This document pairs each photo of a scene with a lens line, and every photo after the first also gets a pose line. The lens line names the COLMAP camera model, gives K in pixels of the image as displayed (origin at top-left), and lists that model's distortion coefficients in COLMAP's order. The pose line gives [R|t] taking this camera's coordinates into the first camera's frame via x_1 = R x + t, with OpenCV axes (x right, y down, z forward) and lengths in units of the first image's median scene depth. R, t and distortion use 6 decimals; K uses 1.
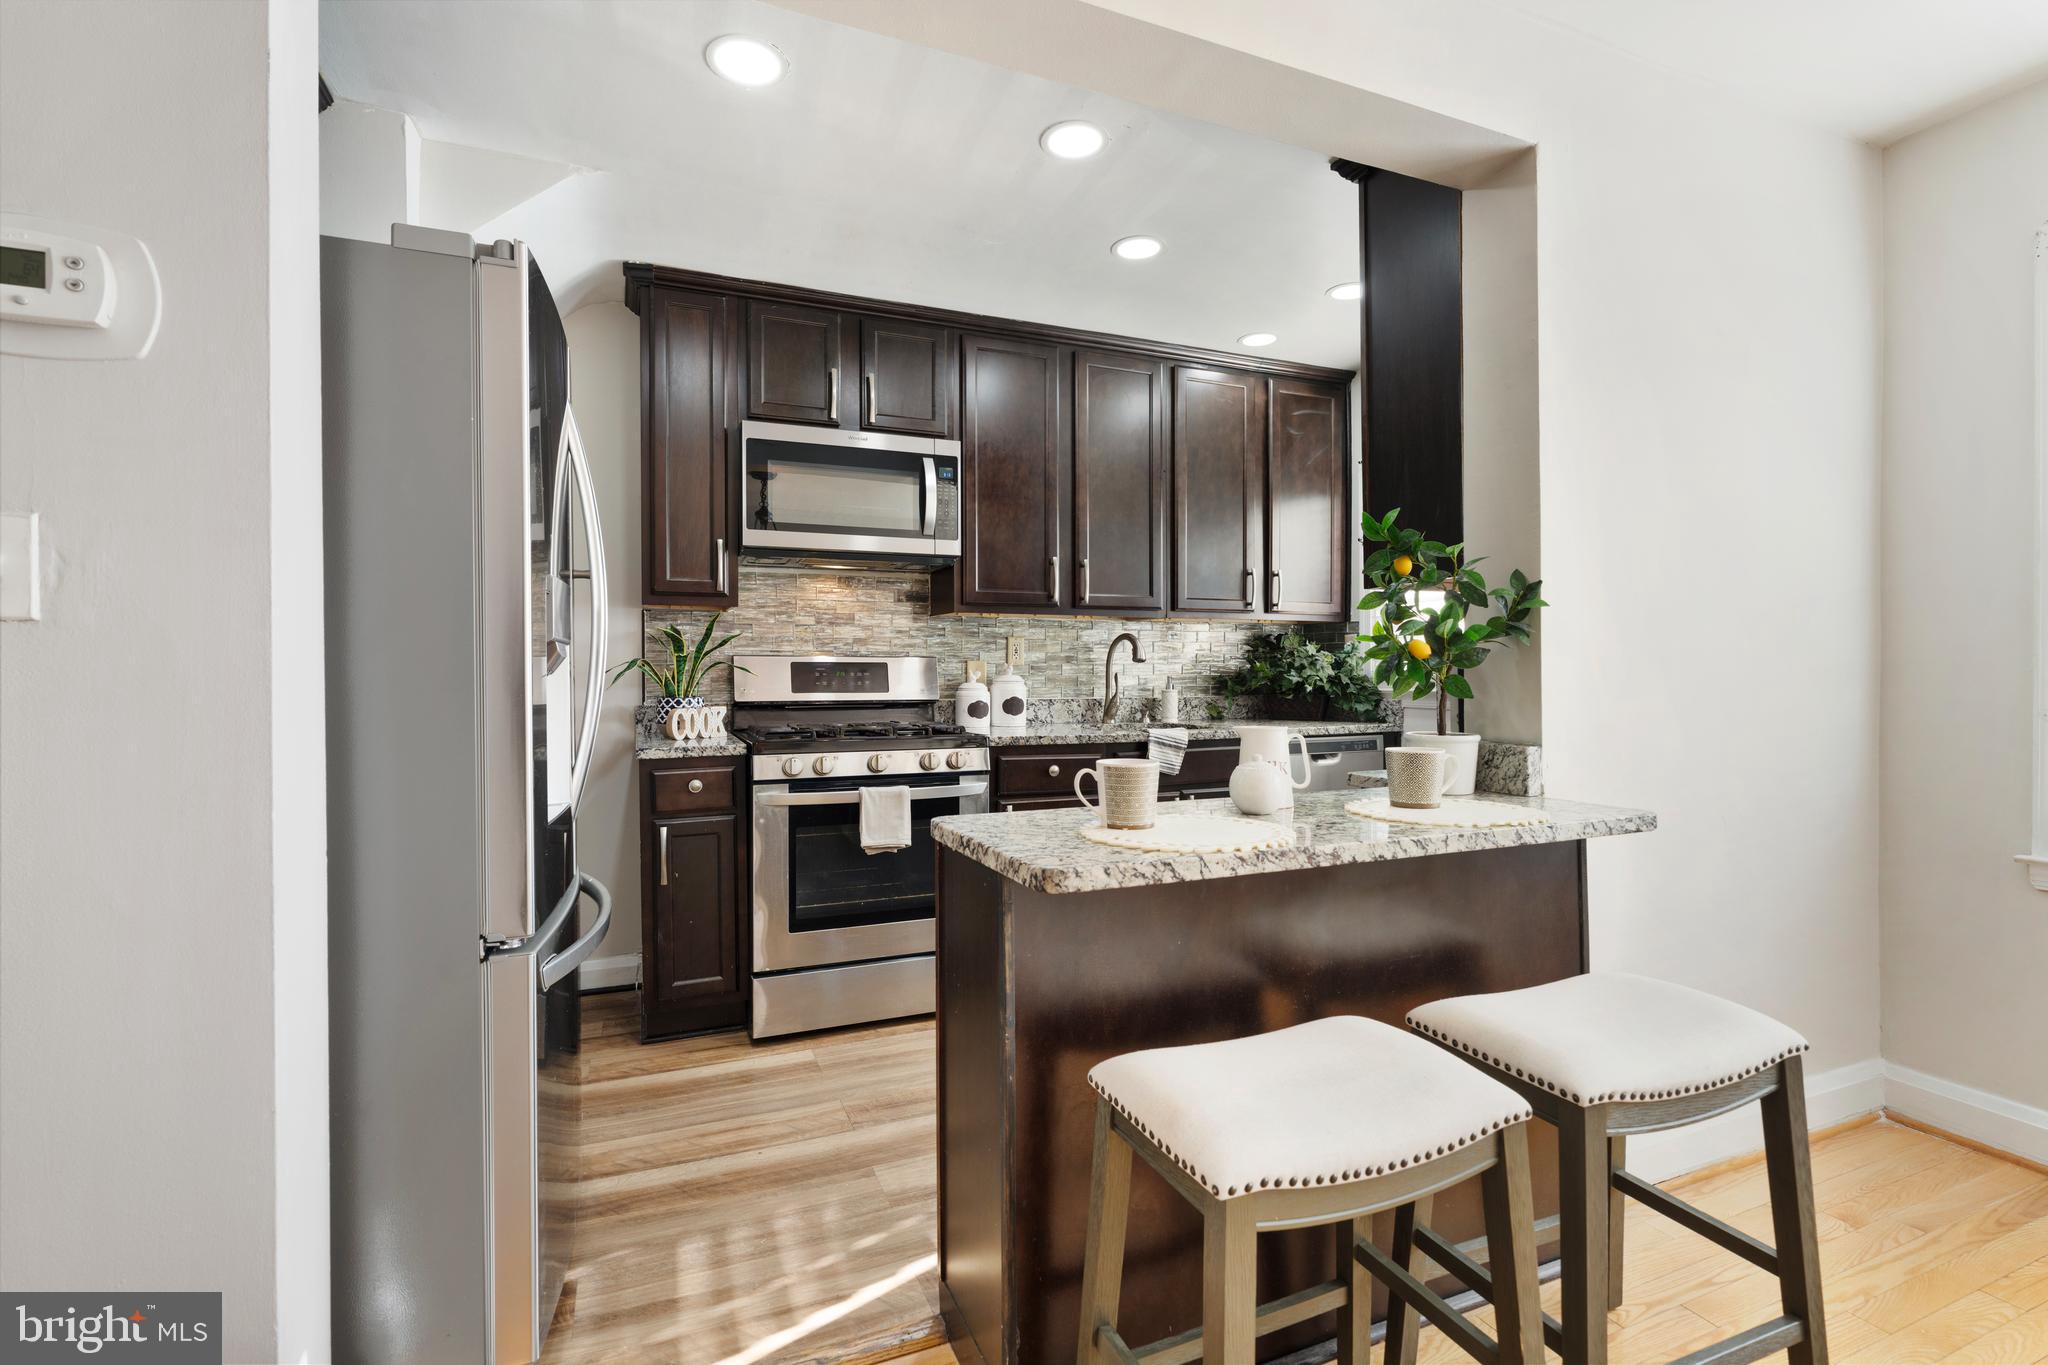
lens RADIAL K [[925.4, 0, 1018.7], [0, 925.4, 684.7], [0, 0, 1]] dist [-0.002413, 0.002039]
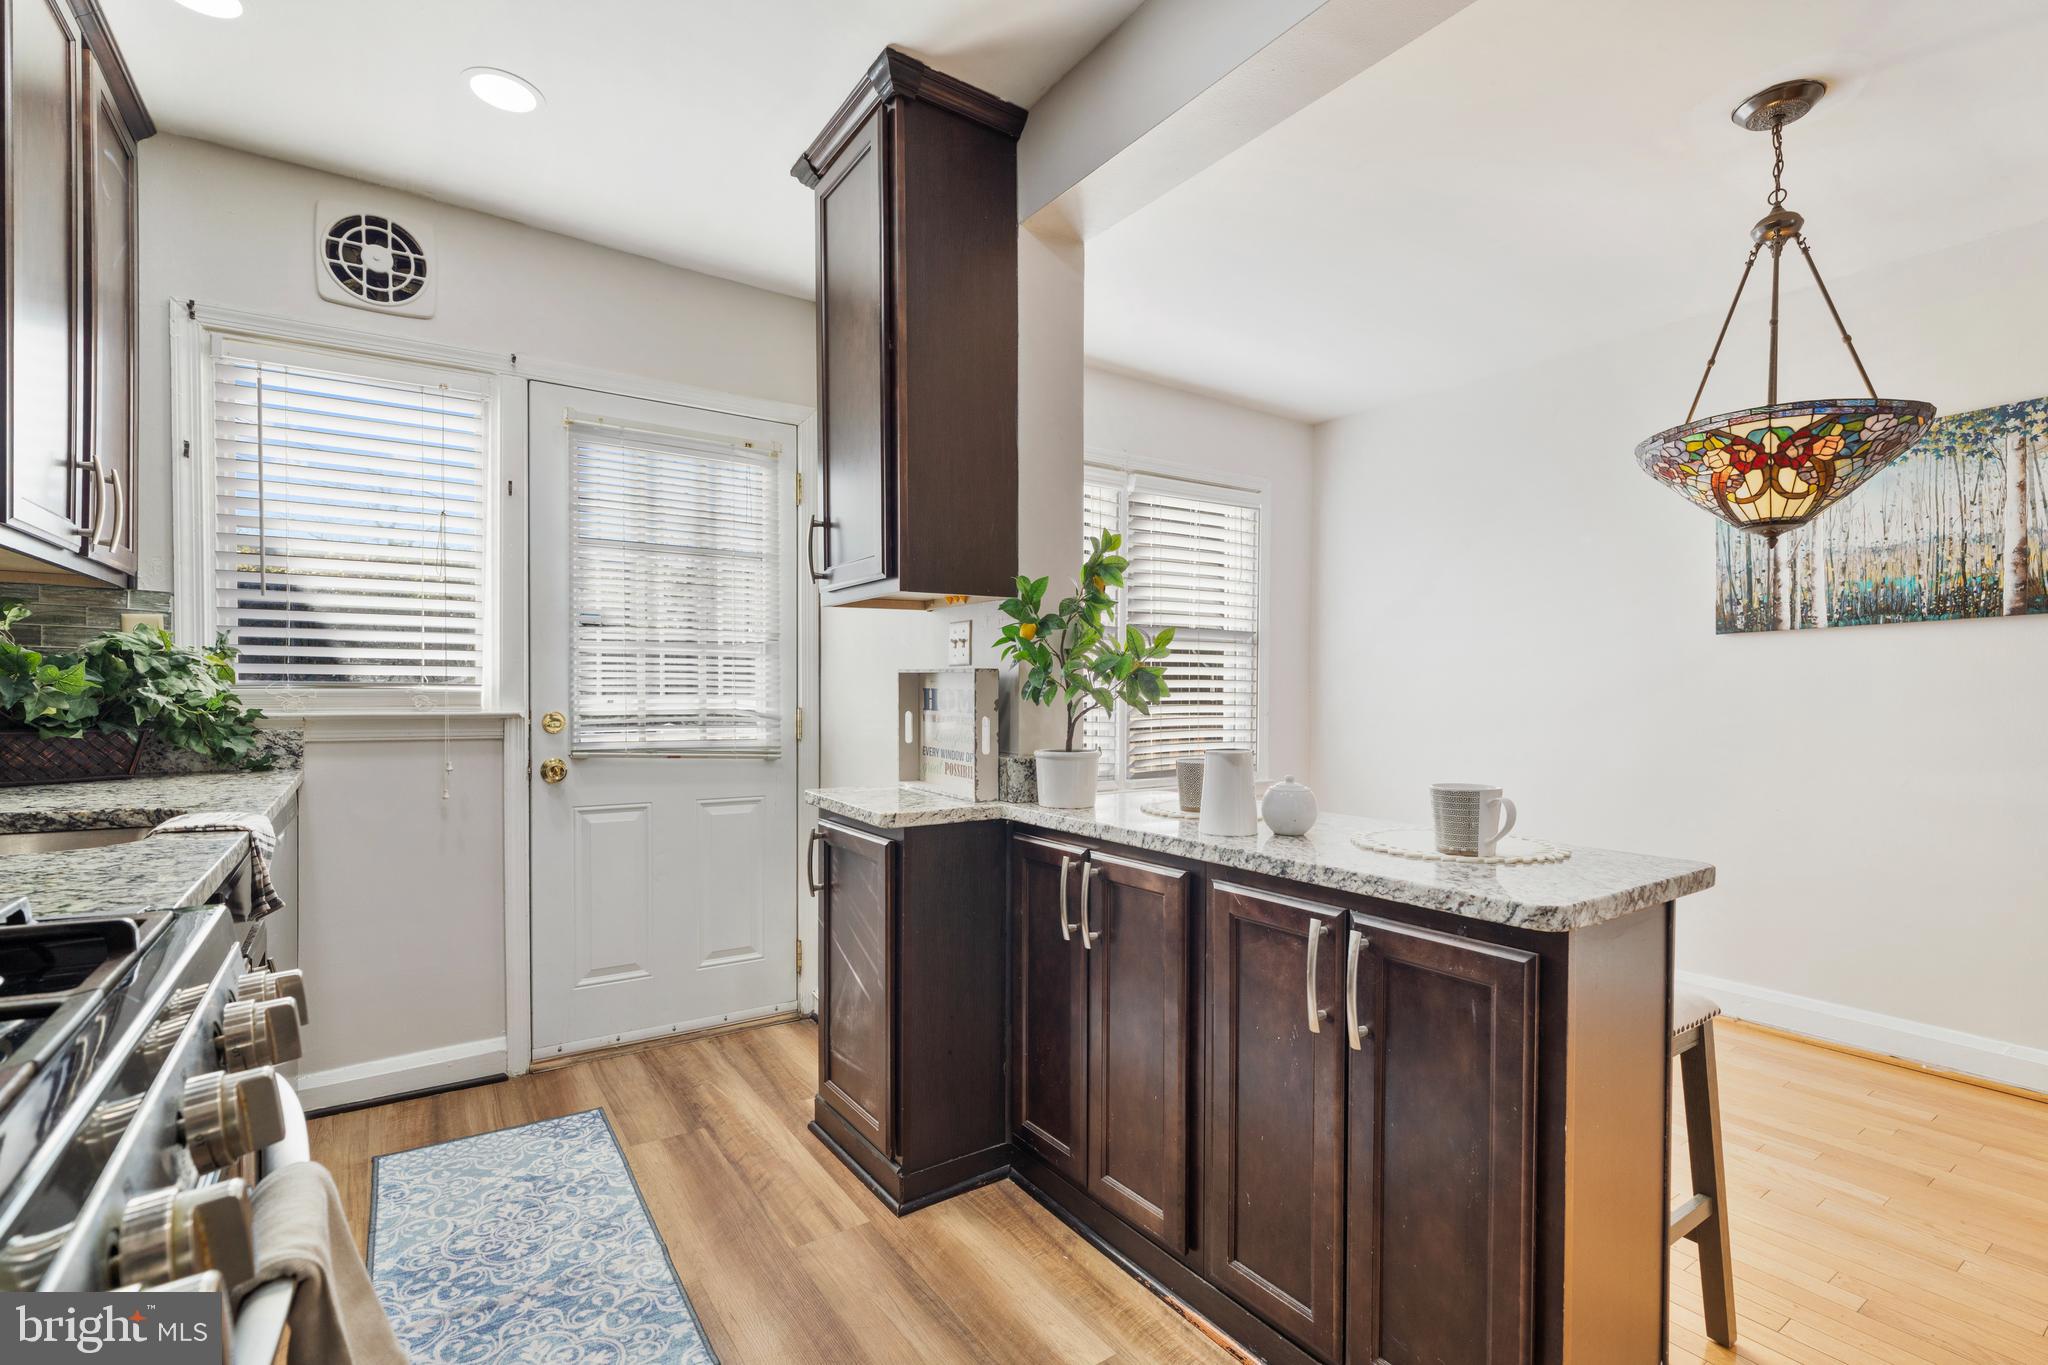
lens RADIAL K [[925.4, 0, 1008.0], [0, 925.4, 716.7], [0, 0, 1]] dist [-0.002413, 0.002039]
pose [[-0.192920, -0.024151, 0.980917, -0.300061], [0.007336, 0.999634, 0.026055, -0.005491], [-0.981187, 0.012223, -0.192672, 0.676403]]
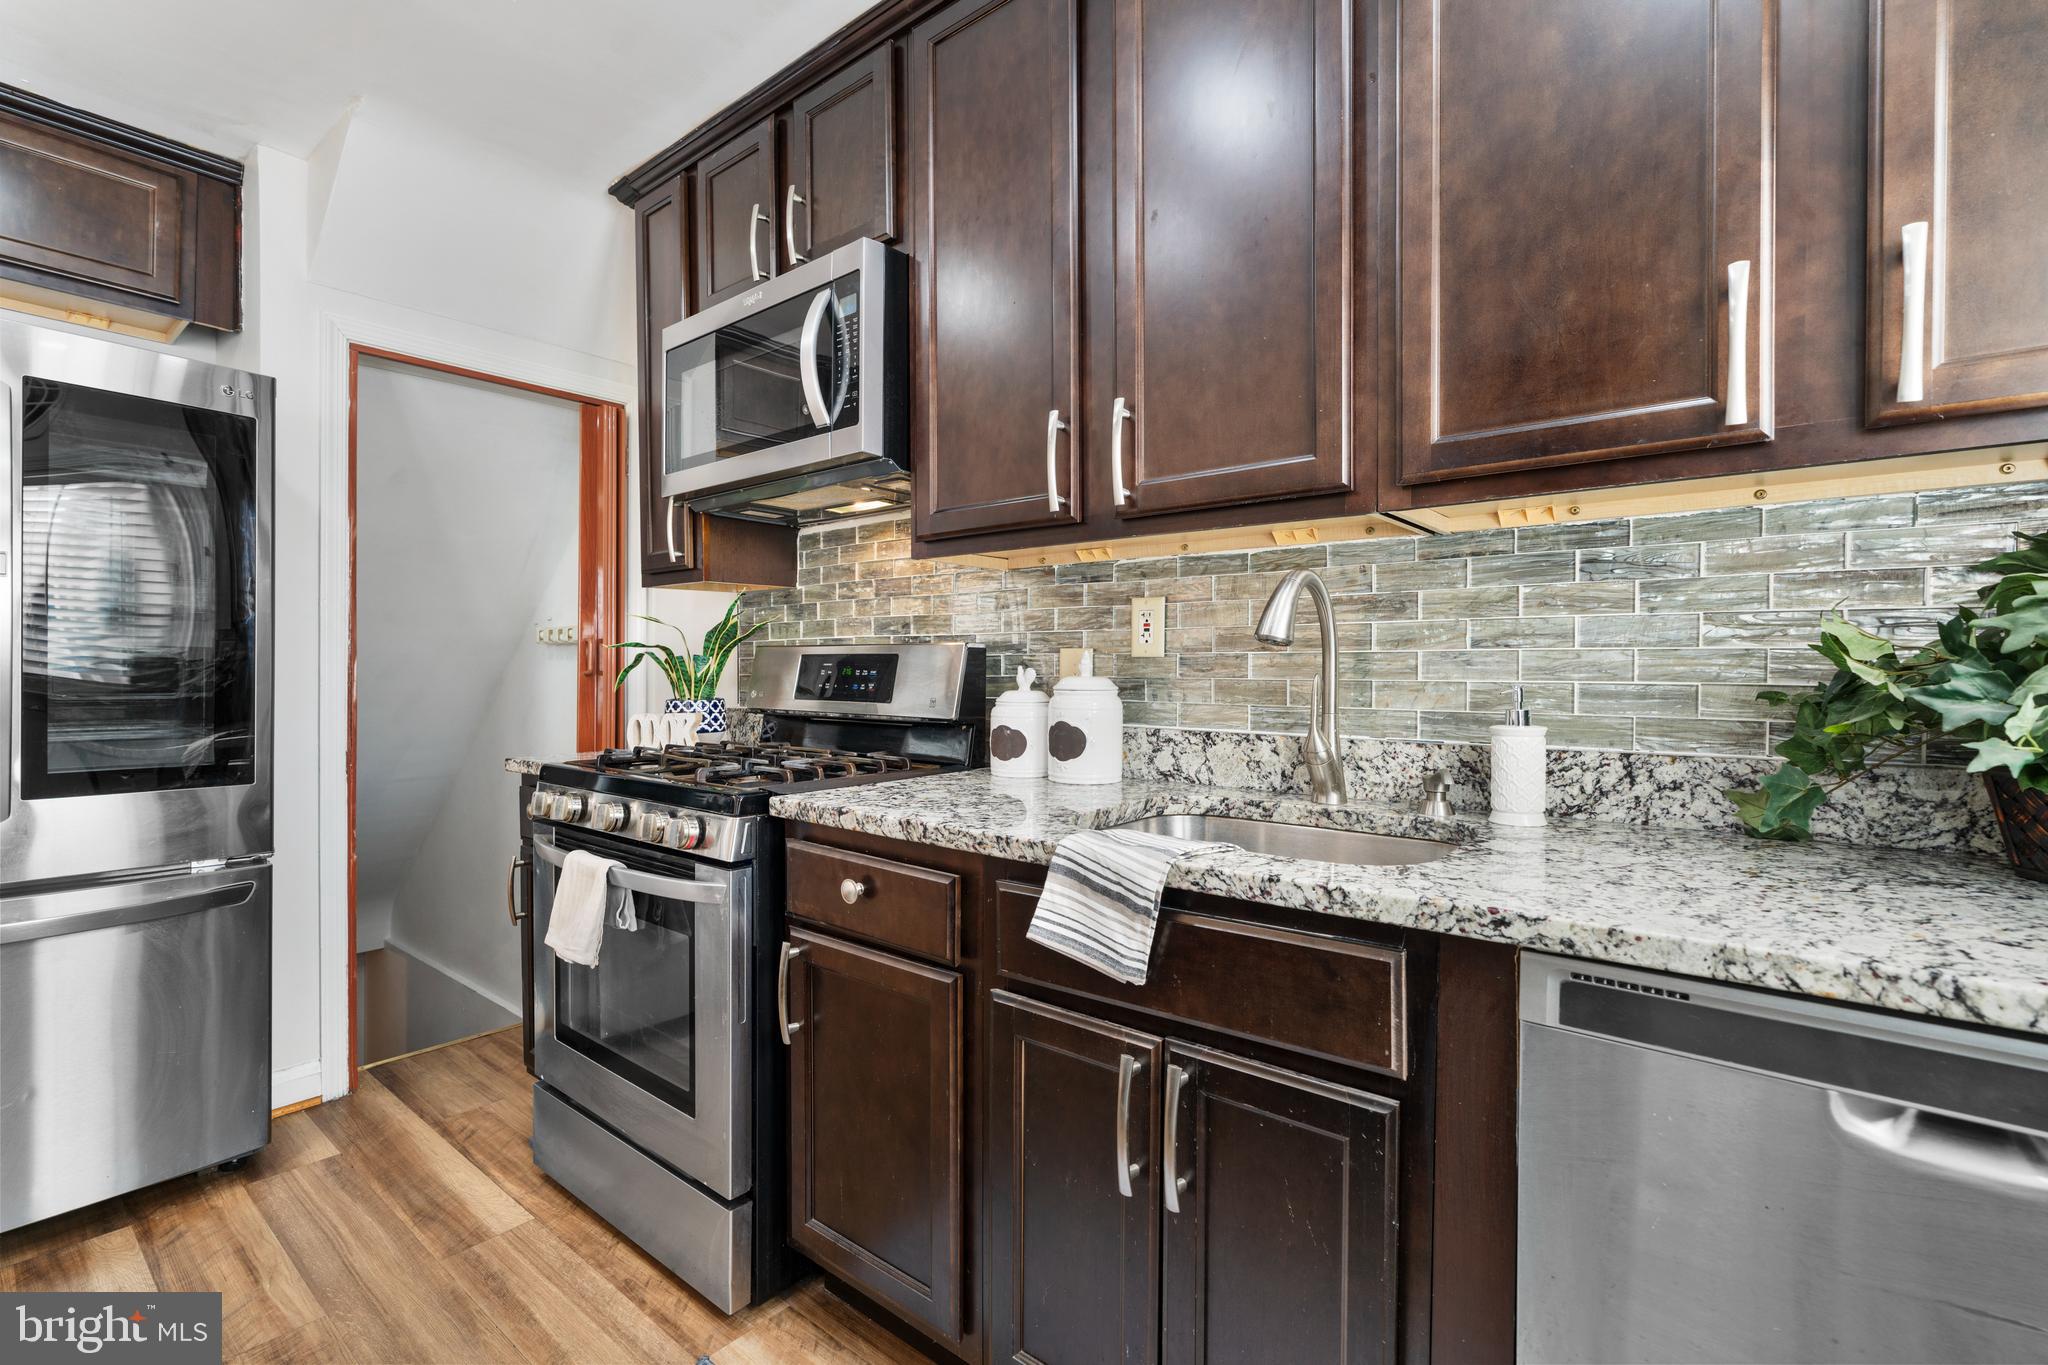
lens RADIAL K [[925.4, 0, 1018.2], [0, 925.4, 679.8], [0, 0, 1]] dist [-0.002413, 0.002039]
pose [[0.463934, 0.013251, -0.885770, 0.405842], [-0.017304, 0.999833, 0.005894, -0.011121], [0.885701, 0.012593, 0.464086, 0.743574]]
